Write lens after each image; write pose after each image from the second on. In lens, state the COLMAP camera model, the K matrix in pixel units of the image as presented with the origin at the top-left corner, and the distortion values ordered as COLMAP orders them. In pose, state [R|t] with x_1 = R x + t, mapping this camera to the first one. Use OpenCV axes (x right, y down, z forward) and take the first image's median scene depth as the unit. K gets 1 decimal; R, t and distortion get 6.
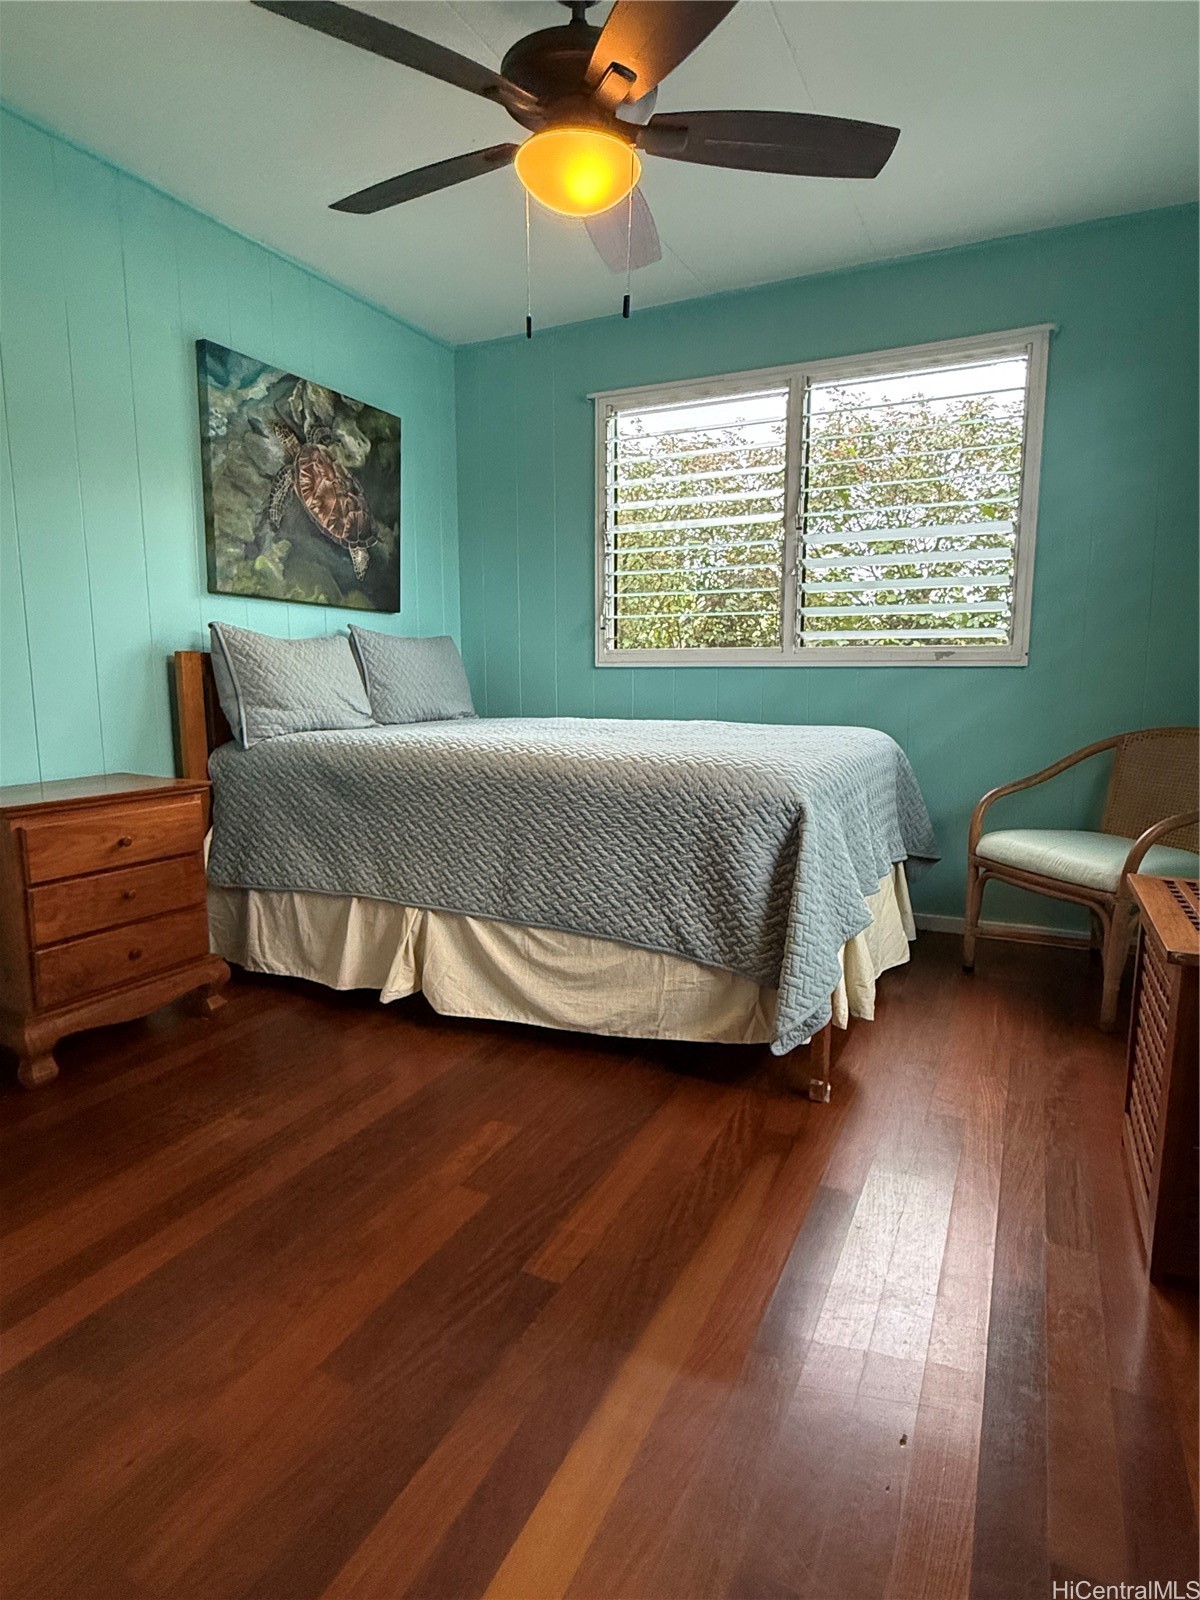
lens RADIAL K [[925.6, 0, 604.4], [0, 925.6, 800.2], [0, 0, 1]] dist [-0.041865, -0.001296]
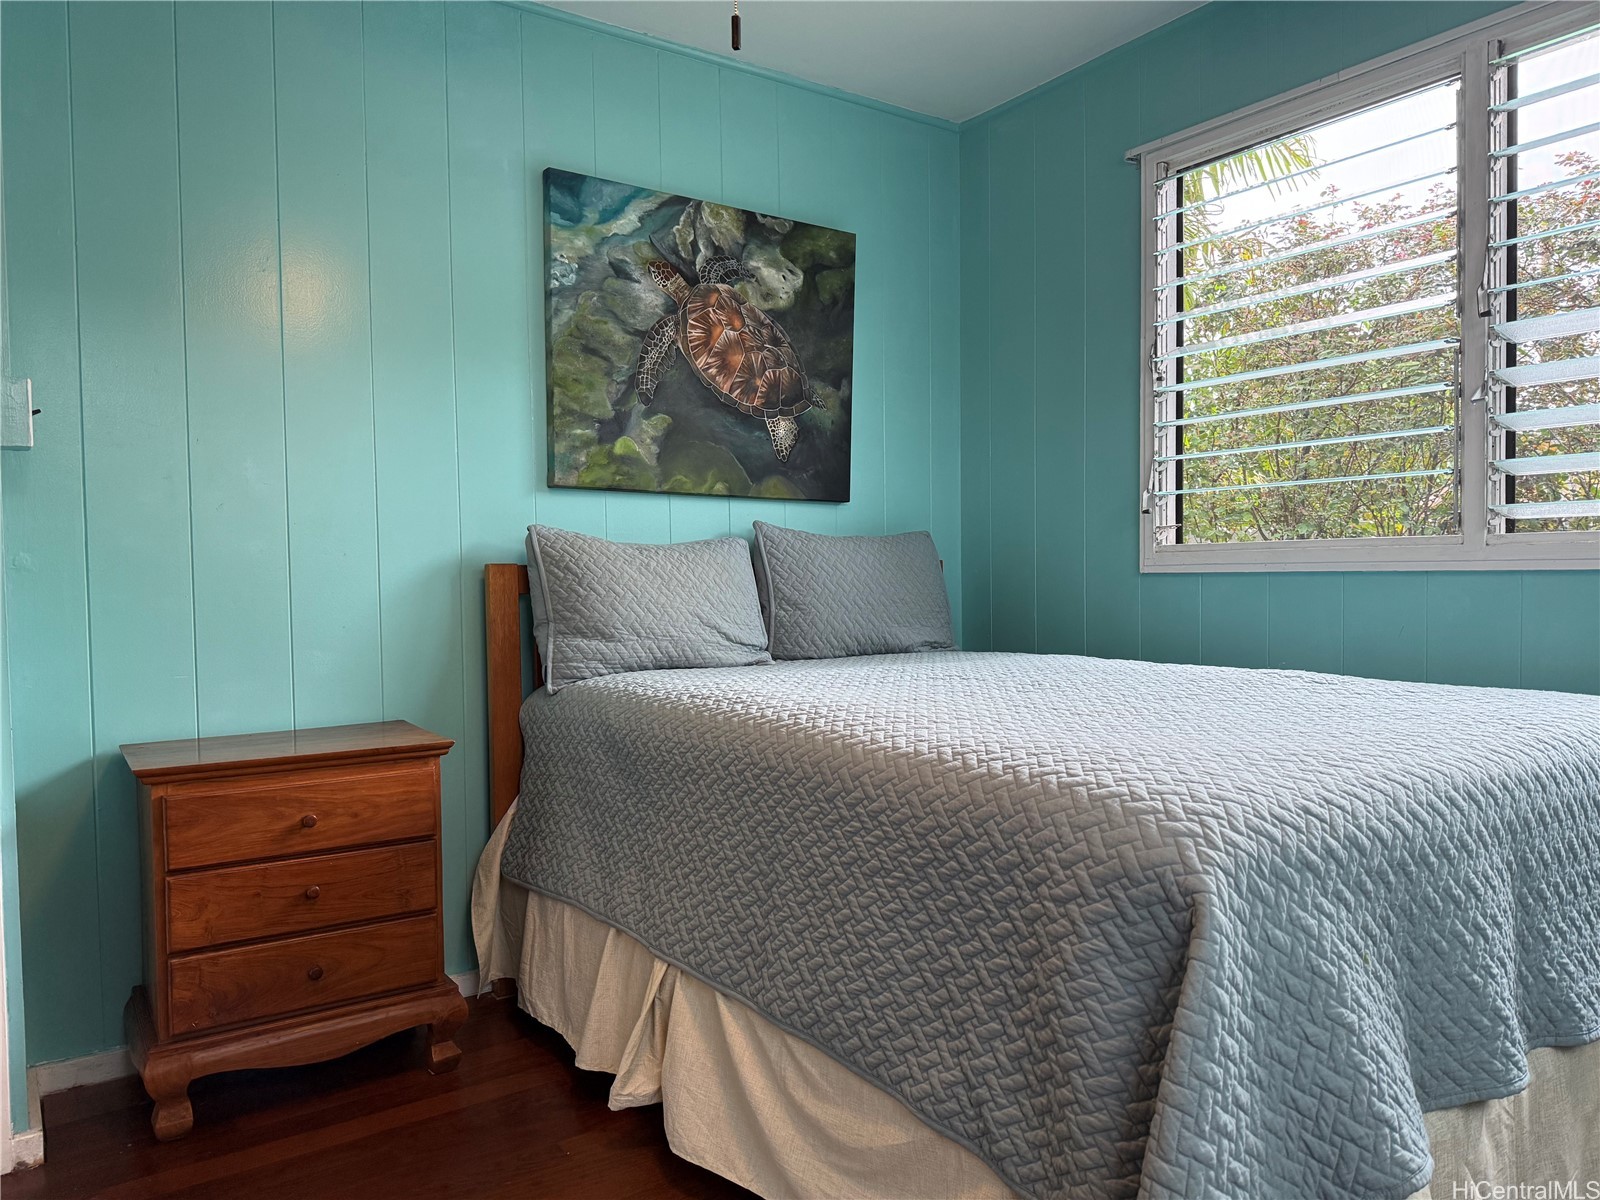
lens RADIAL K [[1120.8, 0, 801.6], [0, 1120.8, 605.6], [0, 0, 1]] dist [0.035283, -0.047168]
pose [[0.863978, 0.000075, -0.503530, 0.224689], [-0.053331, 0.994389, -0.091361, -0.051484], [0.500698, 0.105788, 0.859134, 0.297439]]
